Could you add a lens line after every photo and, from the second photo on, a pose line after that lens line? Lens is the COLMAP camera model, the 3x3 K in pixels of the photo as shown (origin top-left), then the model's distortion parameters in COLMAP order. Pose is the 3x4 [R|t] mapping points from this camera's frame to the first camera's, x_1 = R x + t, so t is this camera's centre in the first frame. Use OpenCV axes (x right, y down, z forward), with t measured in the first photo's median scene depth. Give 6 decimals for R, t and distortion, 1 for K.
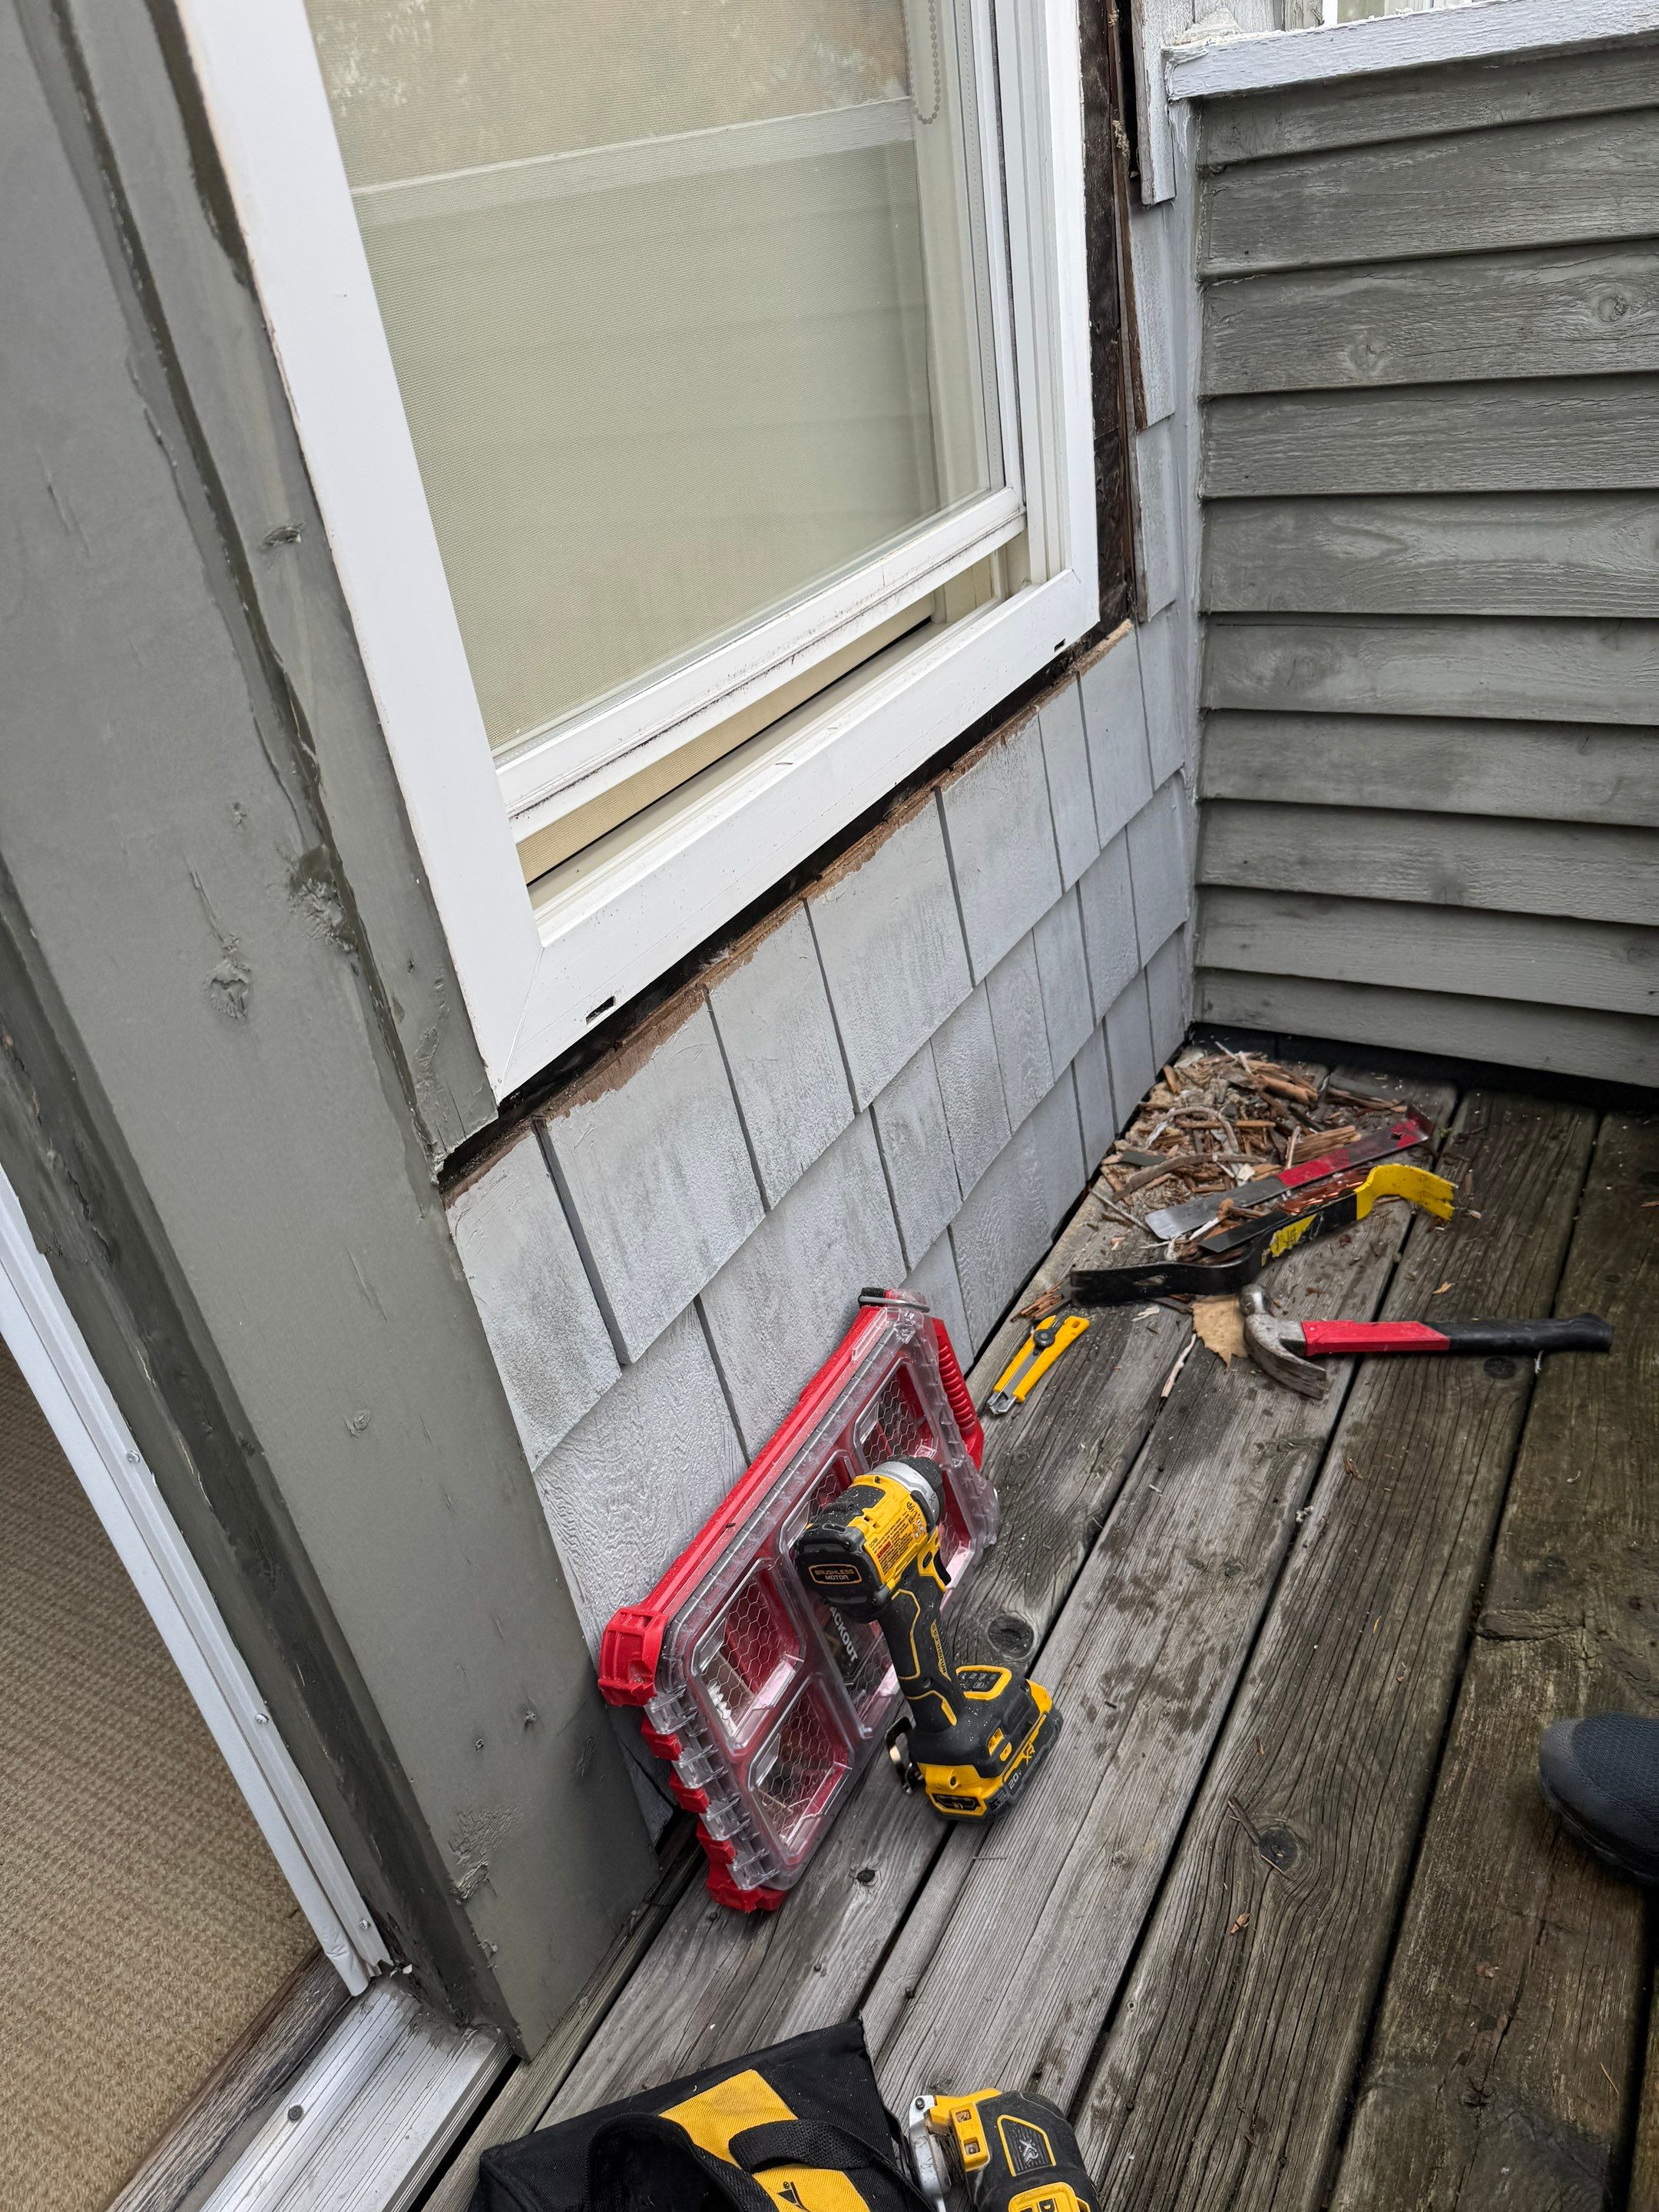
lens RADIAL K [[1535.2, 0, 829.5], [0, 1535.2, 1106.0], [0, 0, 1]] dist [0.085711, -0.164772]
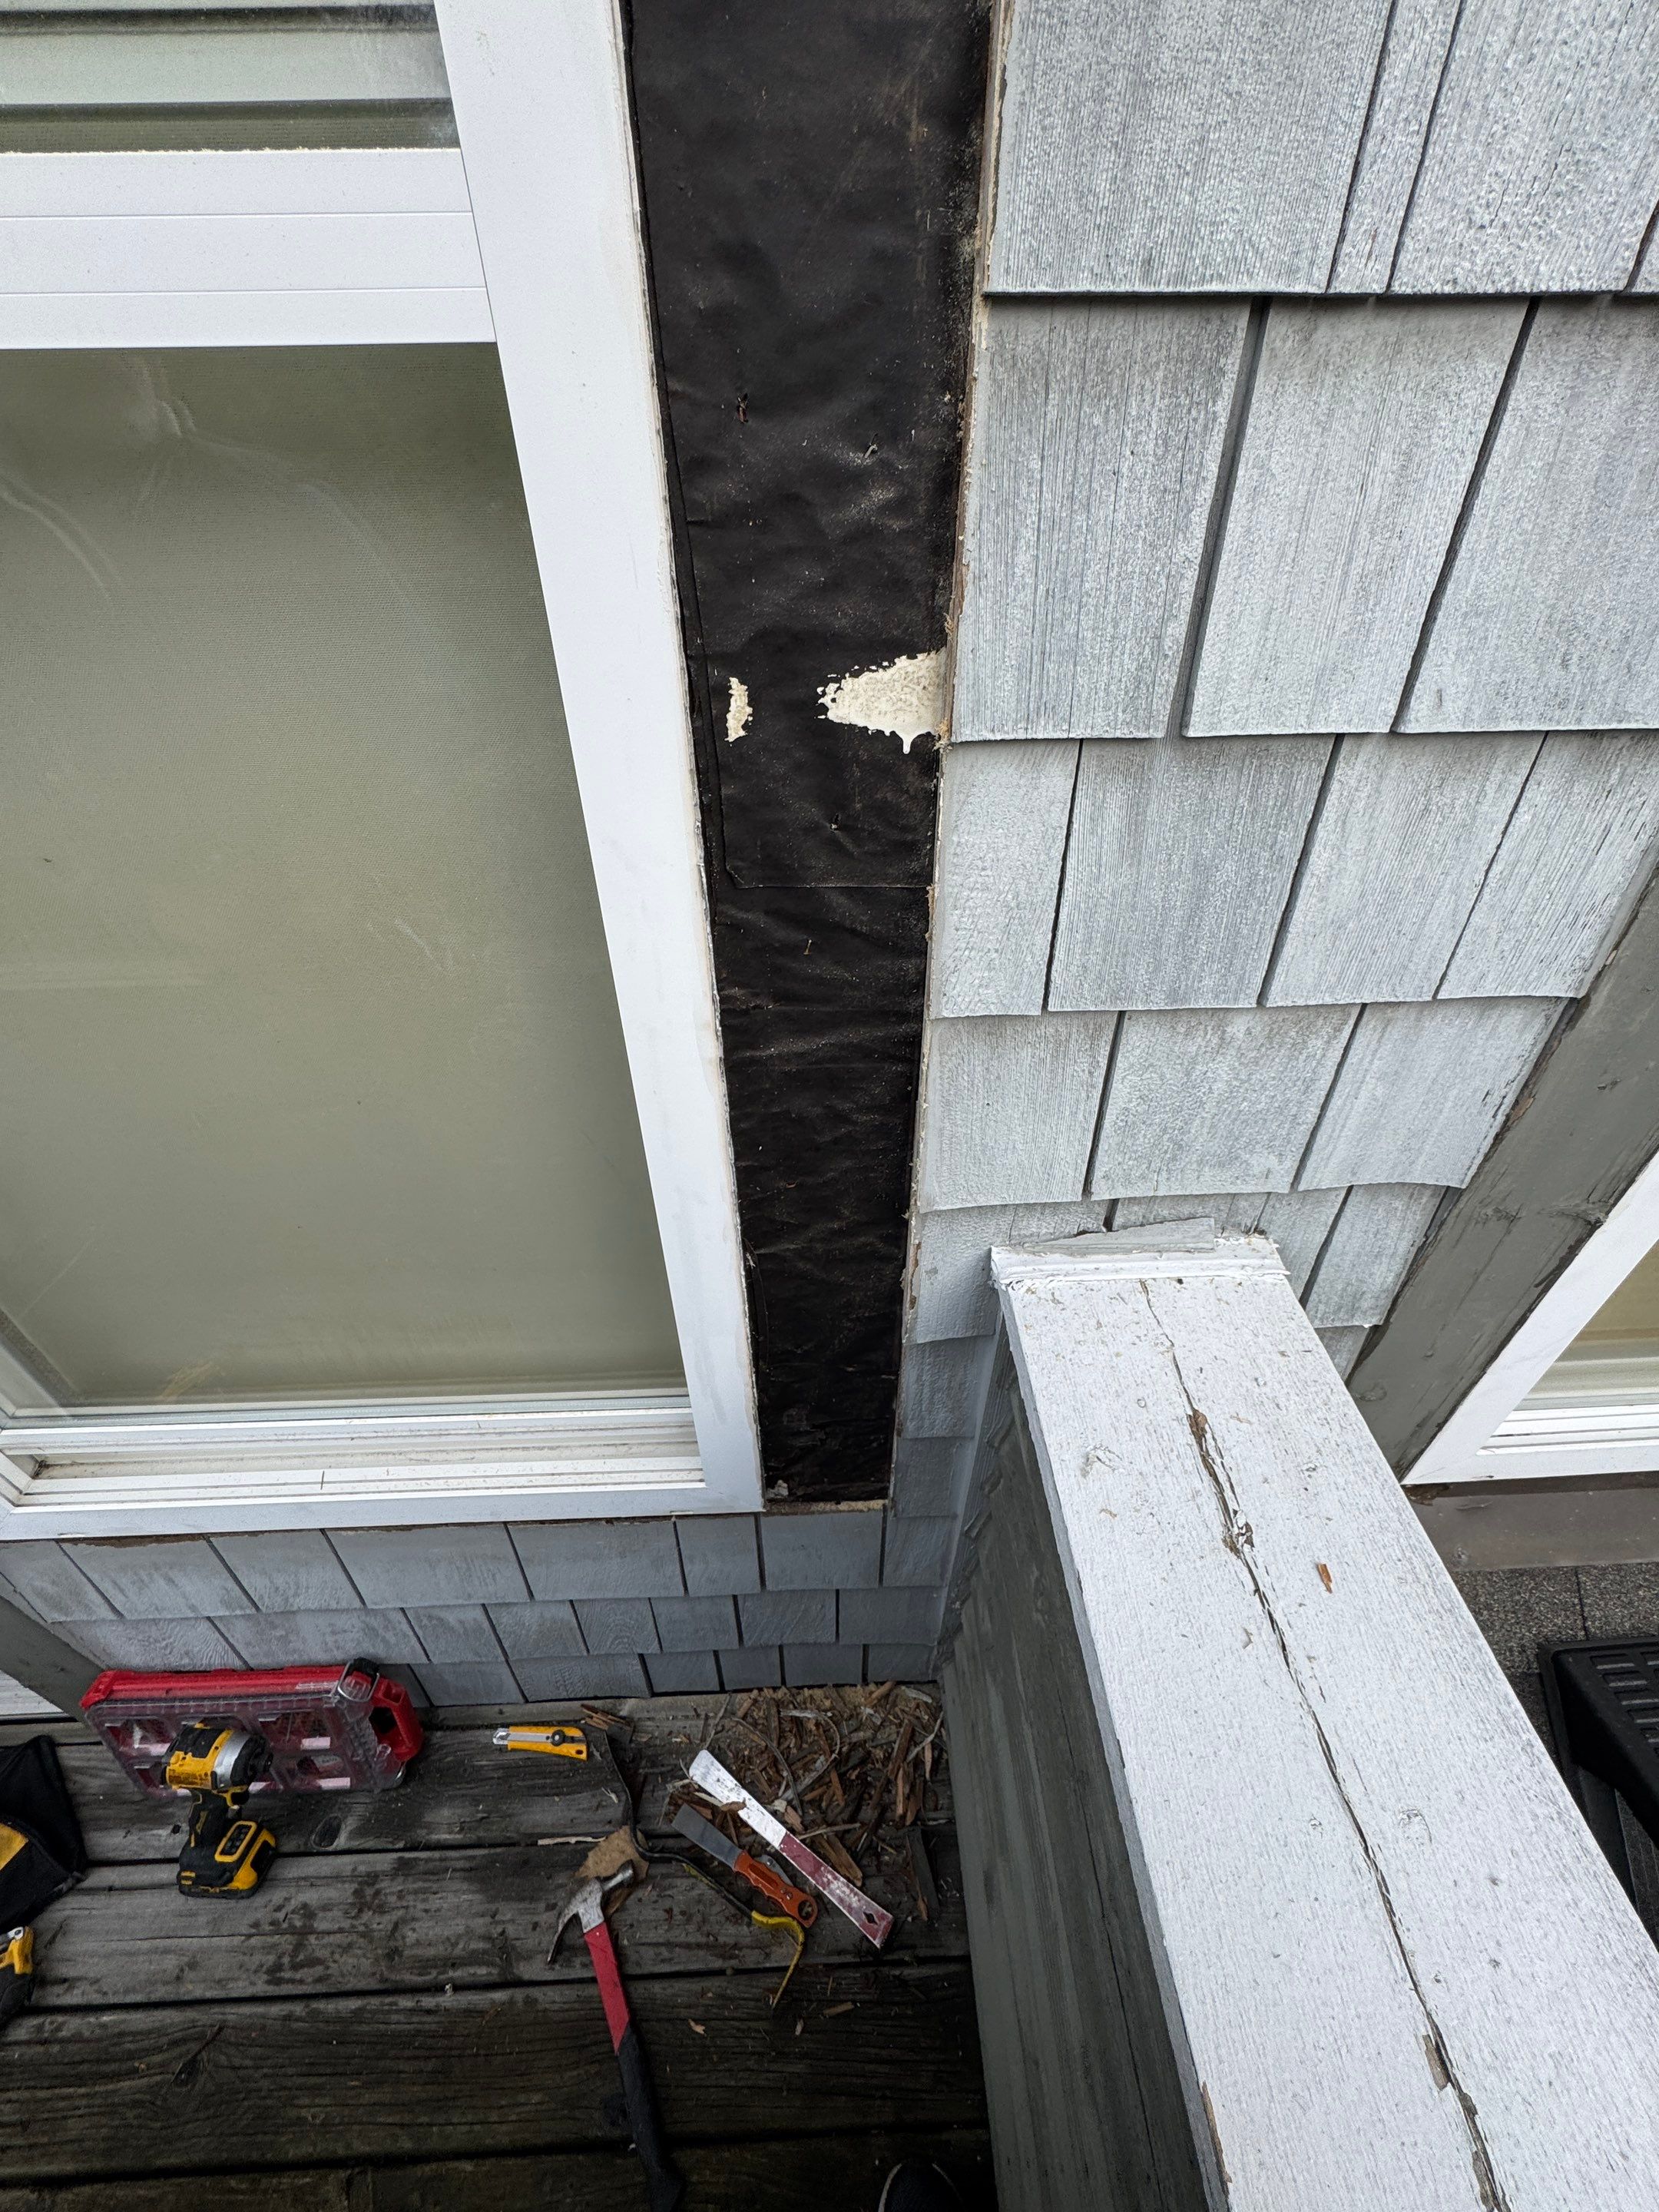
lens RADIAL K [[877.1, 0, 841.7], [0, 877.1, 1104.6], [0, 0, 1]] dist [-0.003543, -0.000142]
pose [[0.517413, 0.634527, -0.574160, 0.459055], [-0.505603, 0.768001, 0.393116, -0.995737], [0.690398, 0.086894, 0.718192, 0.570255]]
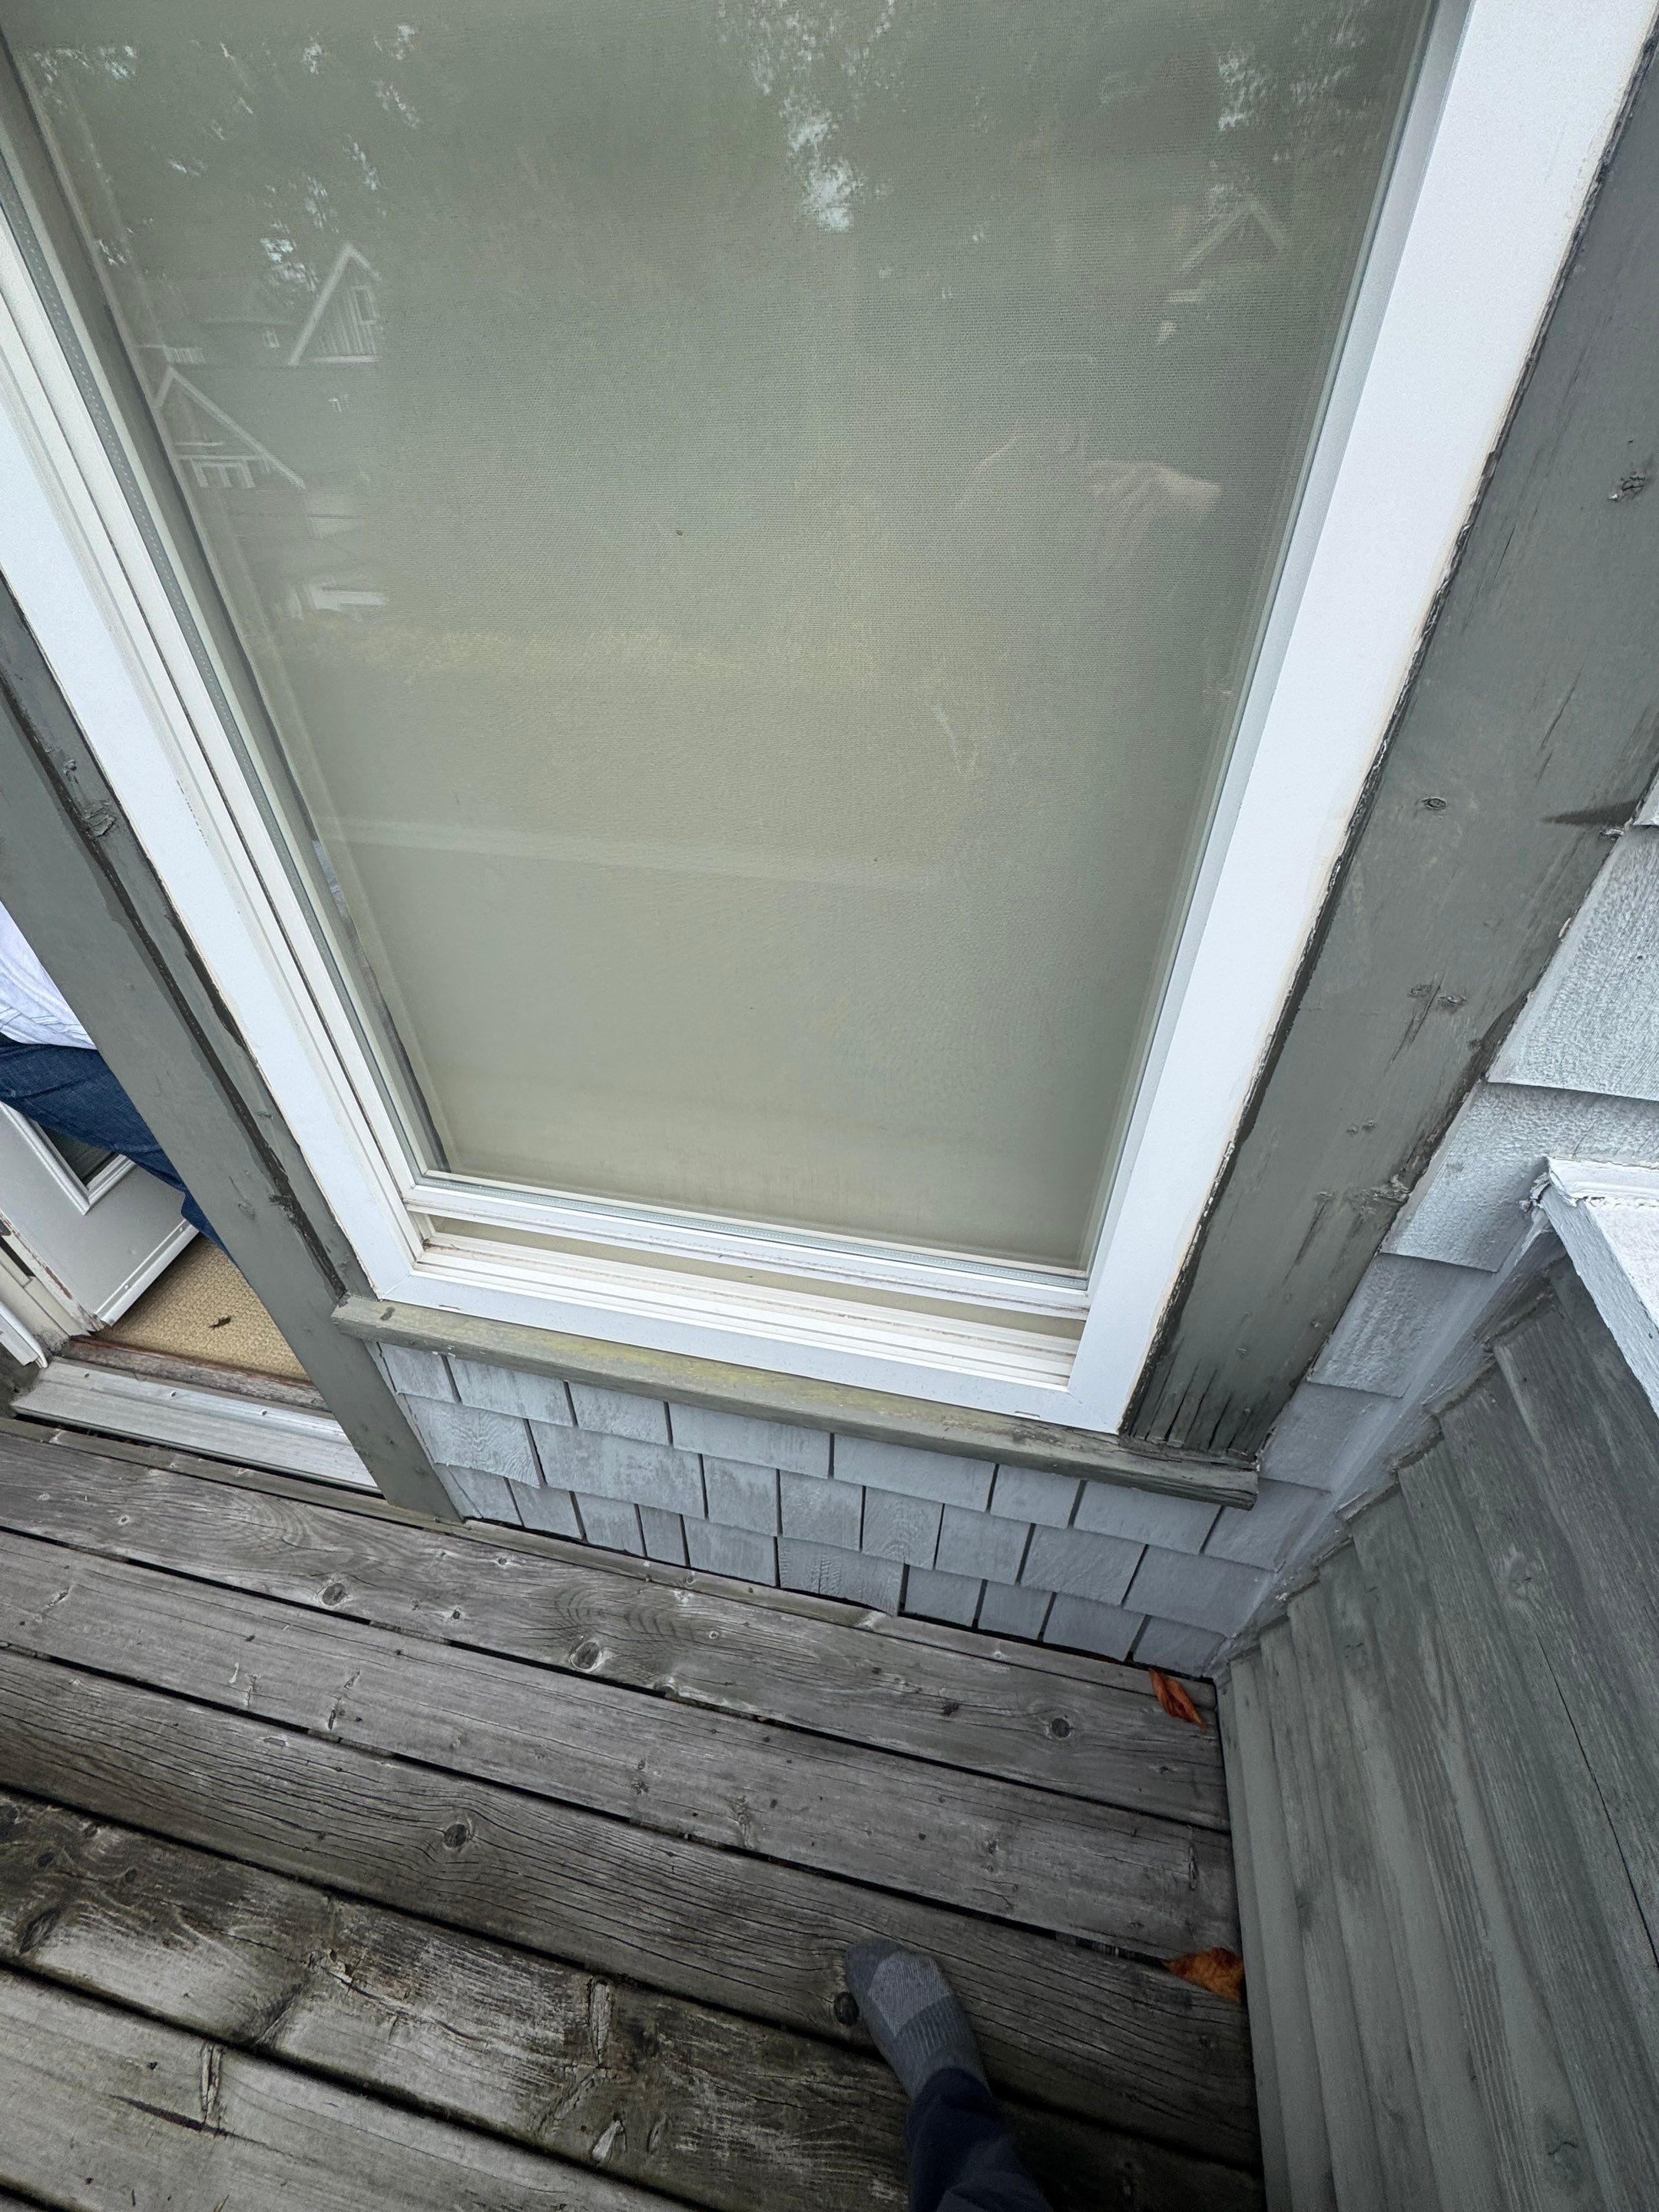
lens RADIAL K [[894.1, 0, 829.5], [0, 894.1, 1106.0], [0, 0, 1]] dist [-0.003605, -0.000135]
pose [[0.292276, 0.703924, -0.647353, 0.419412], [-0.527443, 0.683302, 0.504878, -0.798889], [0.797733, 0.193878, 0.570993, 0.453526]]
